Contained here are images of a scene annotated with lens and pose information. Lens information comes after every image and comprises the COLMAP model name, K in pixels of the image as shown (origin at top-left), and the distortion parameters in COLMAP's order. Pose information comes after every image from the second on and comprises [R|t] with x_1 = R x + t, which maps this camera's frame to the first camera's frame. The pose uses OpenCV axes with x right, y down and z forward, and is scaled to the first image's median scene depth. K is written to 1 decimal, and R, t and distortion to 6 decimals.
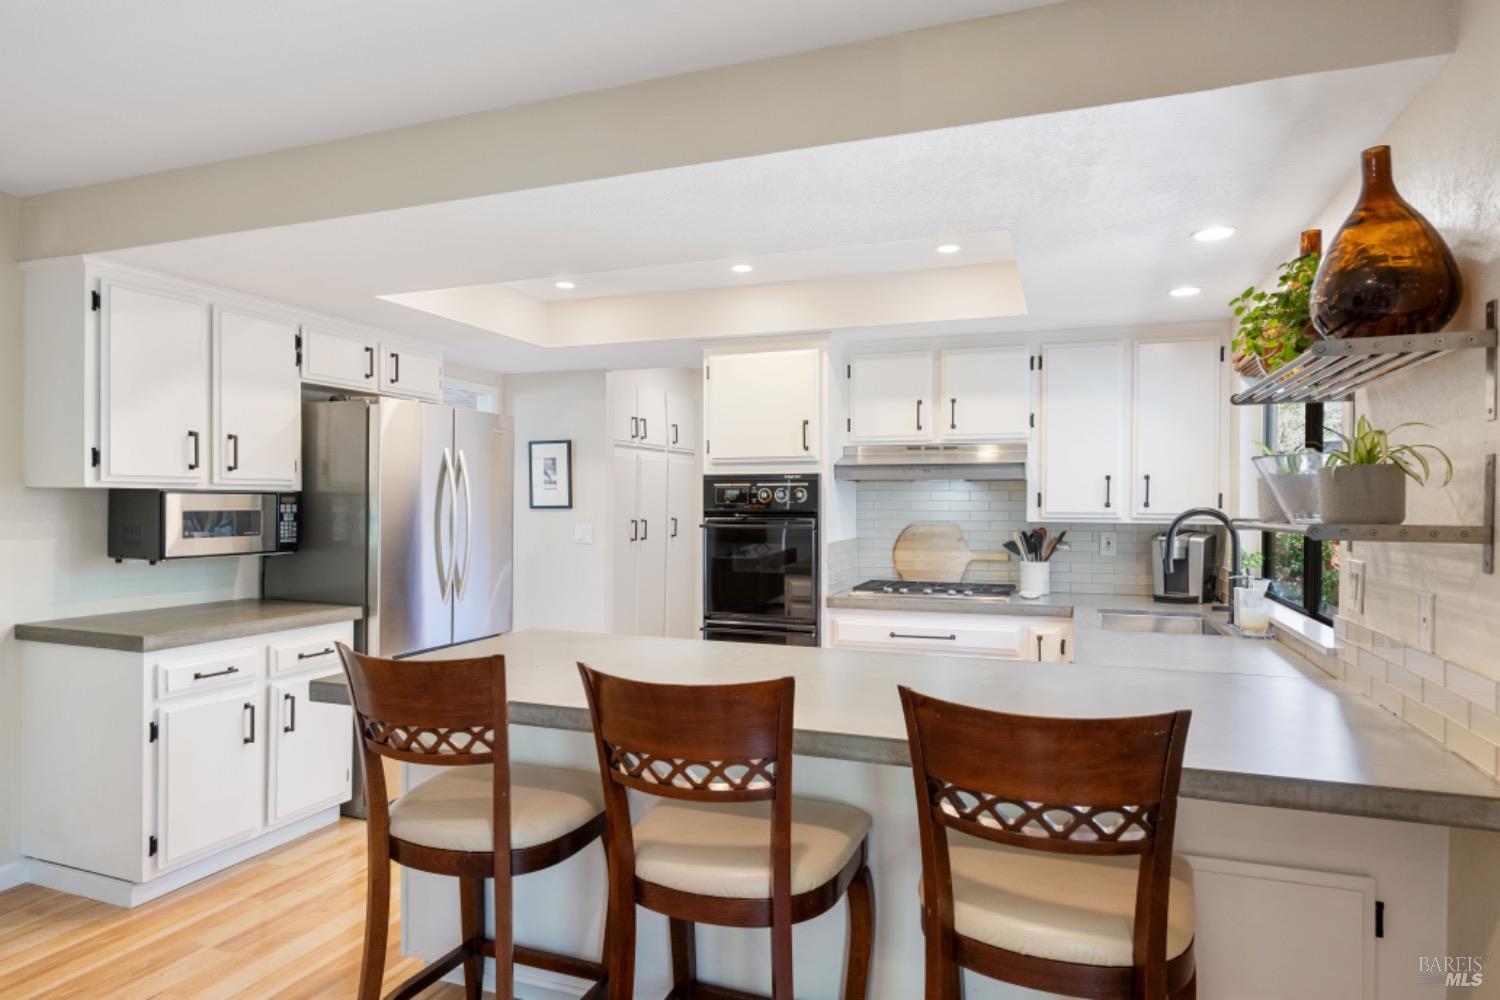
lens RADIAL K [[869.8, 0, 738.4], [0, 869.8, 503.1], [0, 0, 1]] dist [-0.003937, -0.000370]
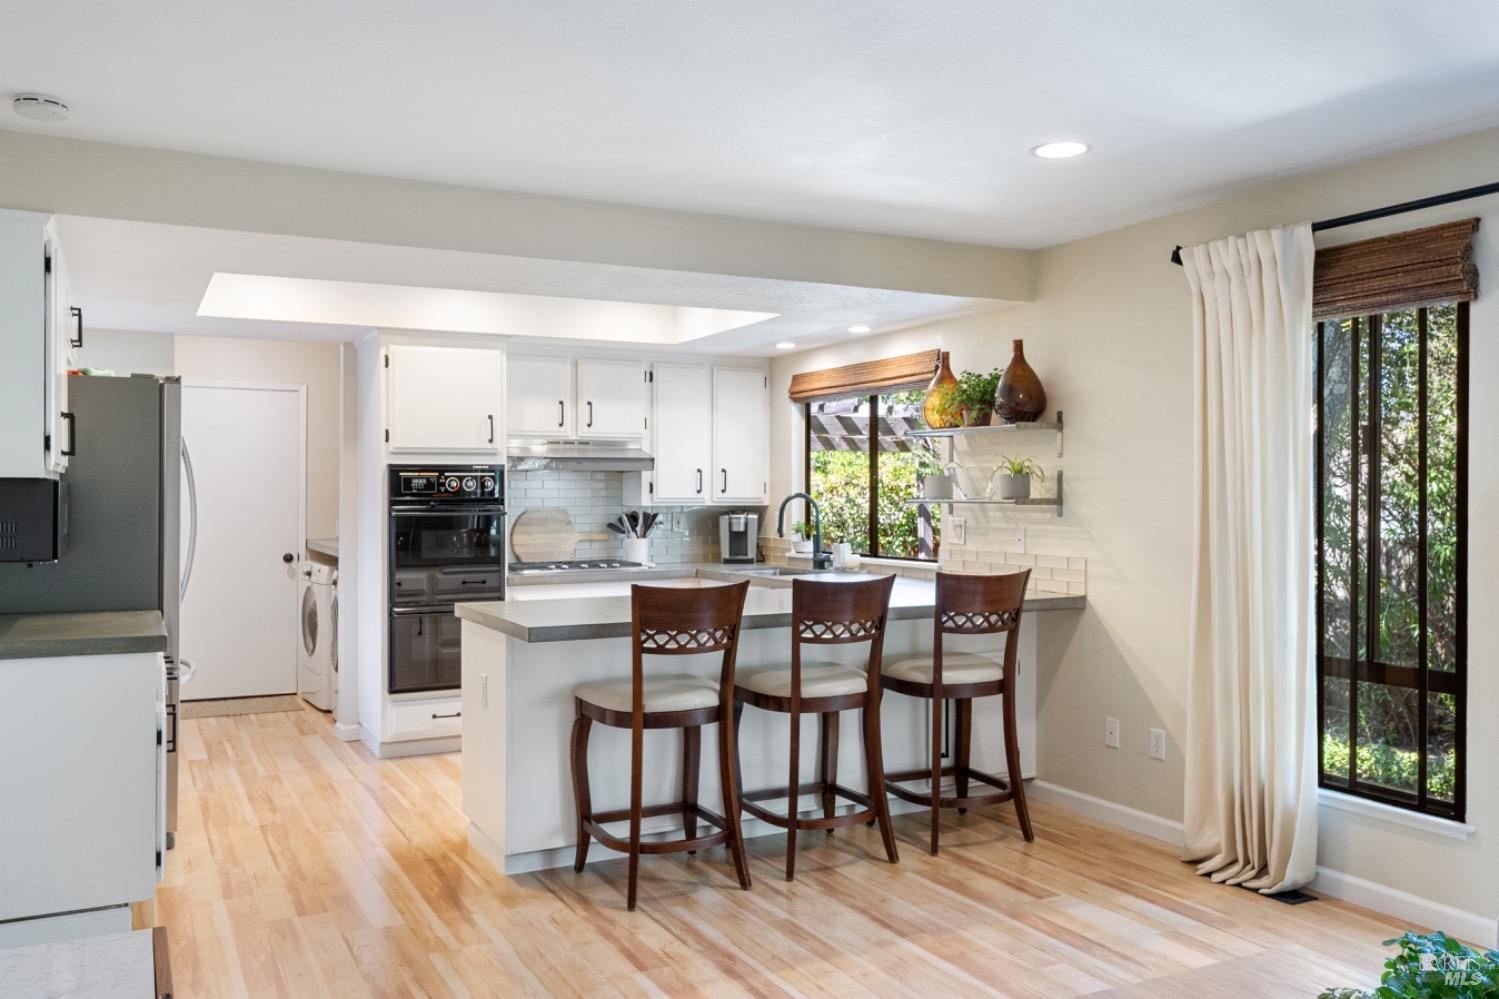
lens RADIAL K [[1183.6, 0, 747.3], [0, 1183.6, 492.9], [0, 0, 1]] dist [-0.049754, 0.005022]
pose [[0.662914, -0.007053, 0.748662, -0.808616], [0.005278, 0.999975, 0.004746, -0.003589], [-0.748677, 0.000805, 0.662935, -0.214122]]
